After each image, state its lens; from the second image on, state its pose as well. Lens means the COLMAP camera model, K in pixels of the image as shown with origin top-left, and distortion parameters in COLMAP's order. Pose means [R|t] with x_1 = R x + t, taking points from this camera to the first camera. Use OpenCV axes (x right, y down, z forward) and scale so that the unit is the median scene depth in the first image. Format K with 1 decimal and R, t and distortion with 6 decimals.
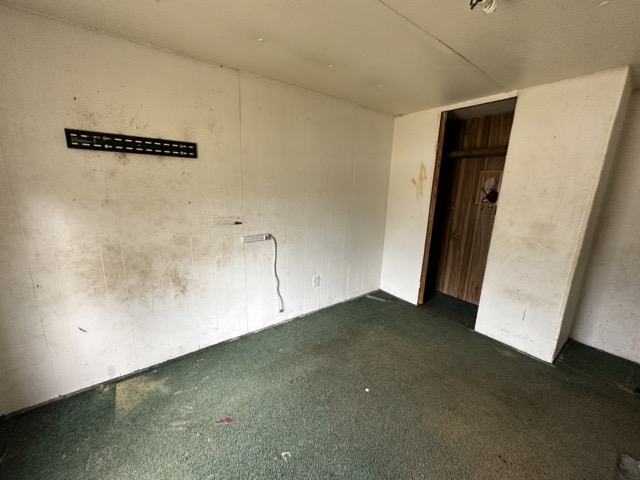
lens RADIAL K [[255.2, 0, 320.0], [0, 255.2, 240.0], [0, 0, 1]] dist [-0.002847, -0.000294]
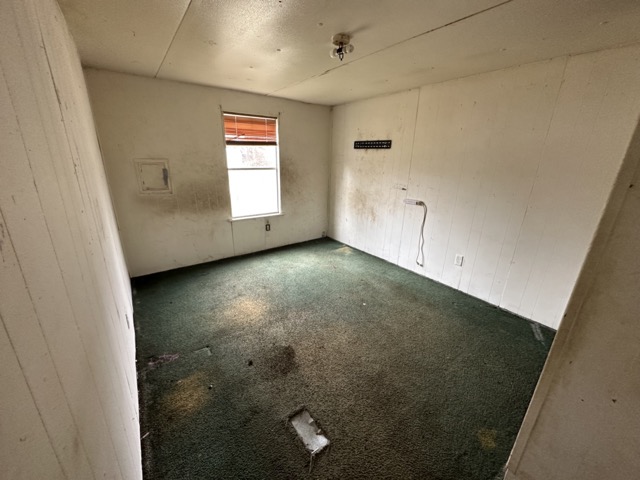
lens RADIAL K [[255.2, 0, 320.0], [0, 255.2, 240.0], [0, 0, 1]] dist [-0.002847, -0.000294]
pose [[-0.000424, 0.284314, -0.958731, 1.411045], [-0.242867, 0.929997, 0.275900, -0.093945], [0.970060, 0.232961, 0.068656, 0.531919]]
